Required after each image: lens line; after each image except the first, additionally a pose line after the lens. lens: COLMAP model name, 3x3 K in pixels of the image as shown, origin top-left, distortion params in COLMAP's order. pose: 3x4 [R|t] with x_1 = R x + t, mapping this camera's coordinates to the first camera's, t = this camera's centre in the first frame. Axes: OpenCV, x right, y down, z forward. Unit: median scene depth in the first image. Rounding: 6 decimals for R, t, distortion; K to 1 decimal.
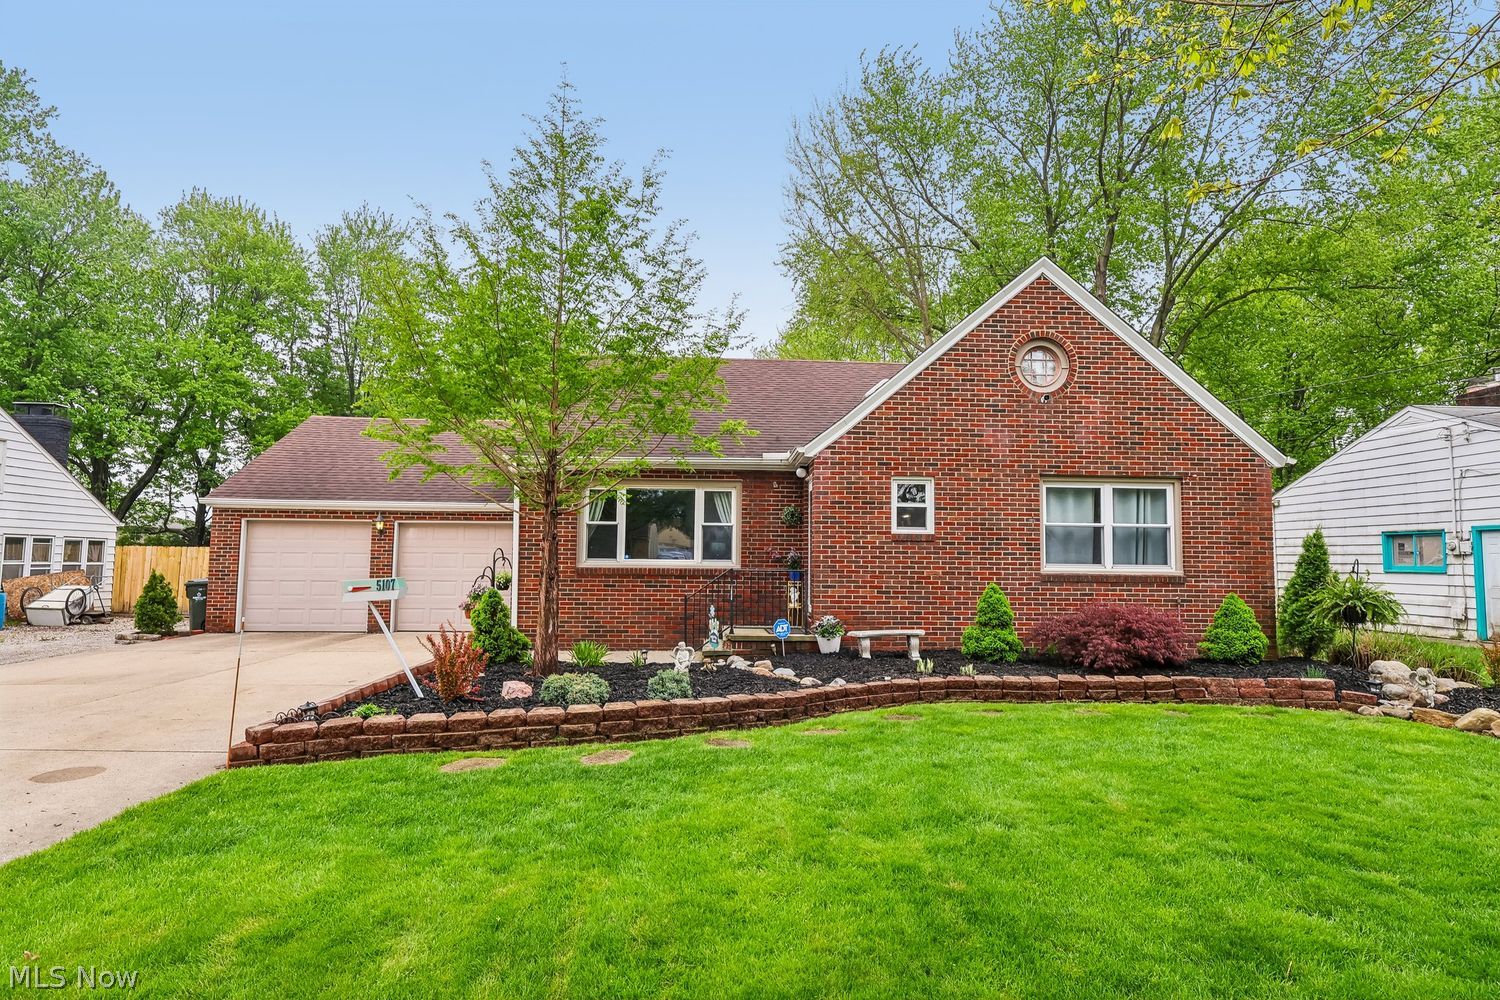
lens RADIAL K [[822.7, 0, 746.5], [0, 822.7, 498.8], [0, 0, 1]] dist [-0.003532, -0.001149]
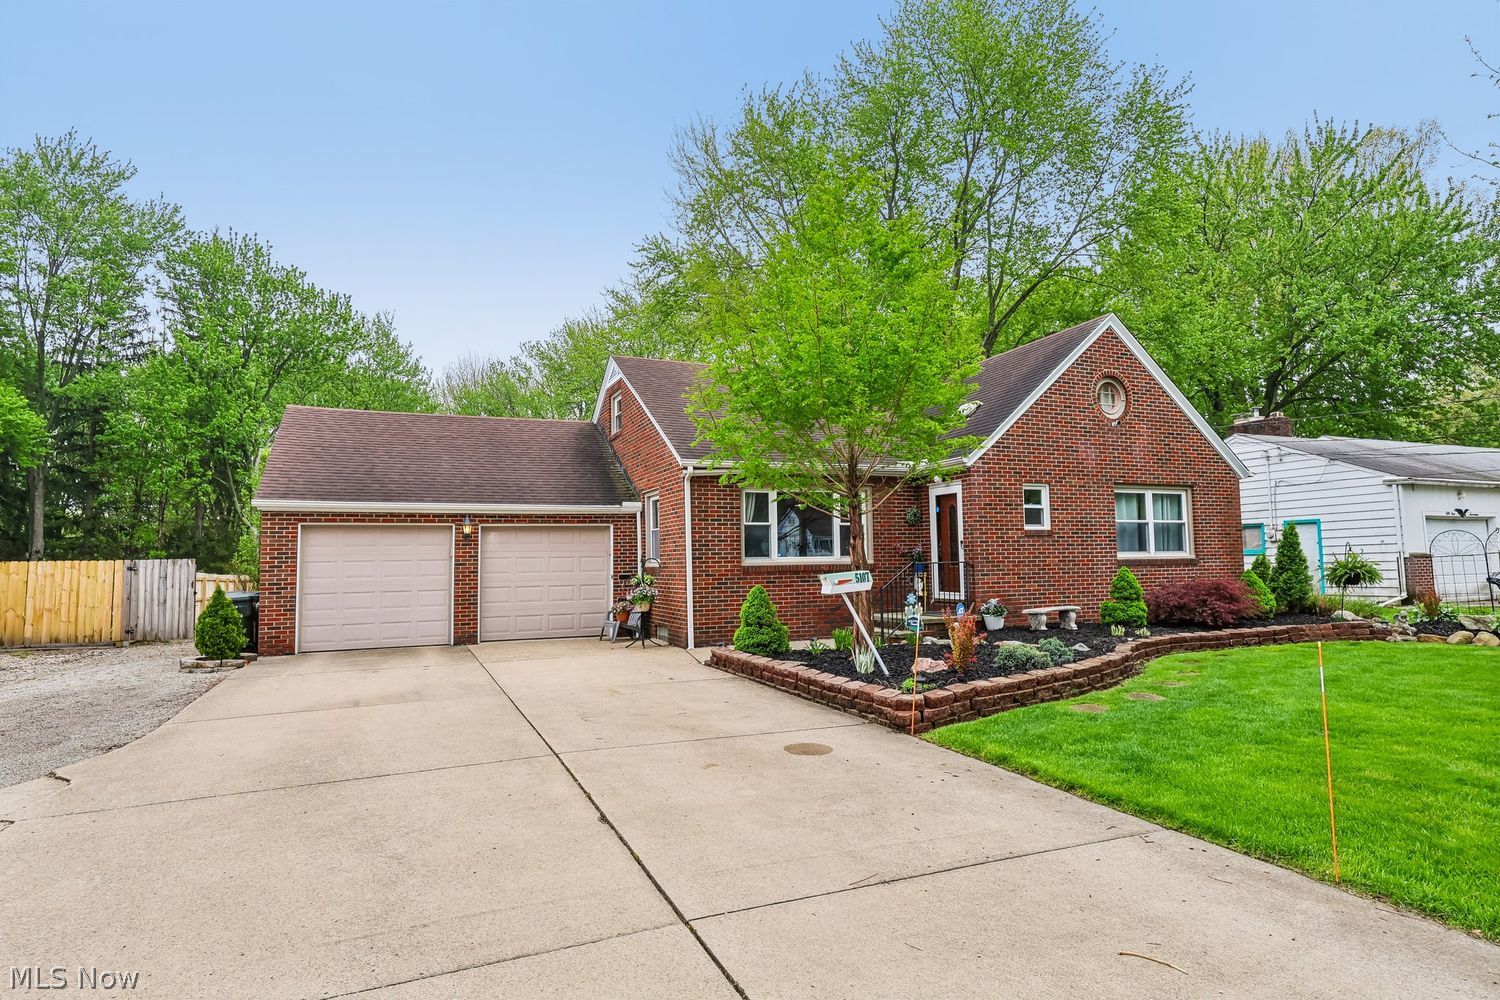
lens RADIAL K [[822.7, 0, 801.6], [0, 822.7, 503.0], [0, 0, 1]] dist [-0.003532, -0.001149]
pose [[0.928510, -0.000263, 0.371308, -0.559793], [-0.000878, 0.999995, 0.002903, -0.000923], [-0.371307, -0.003022, 0.928505, -0.012817]]
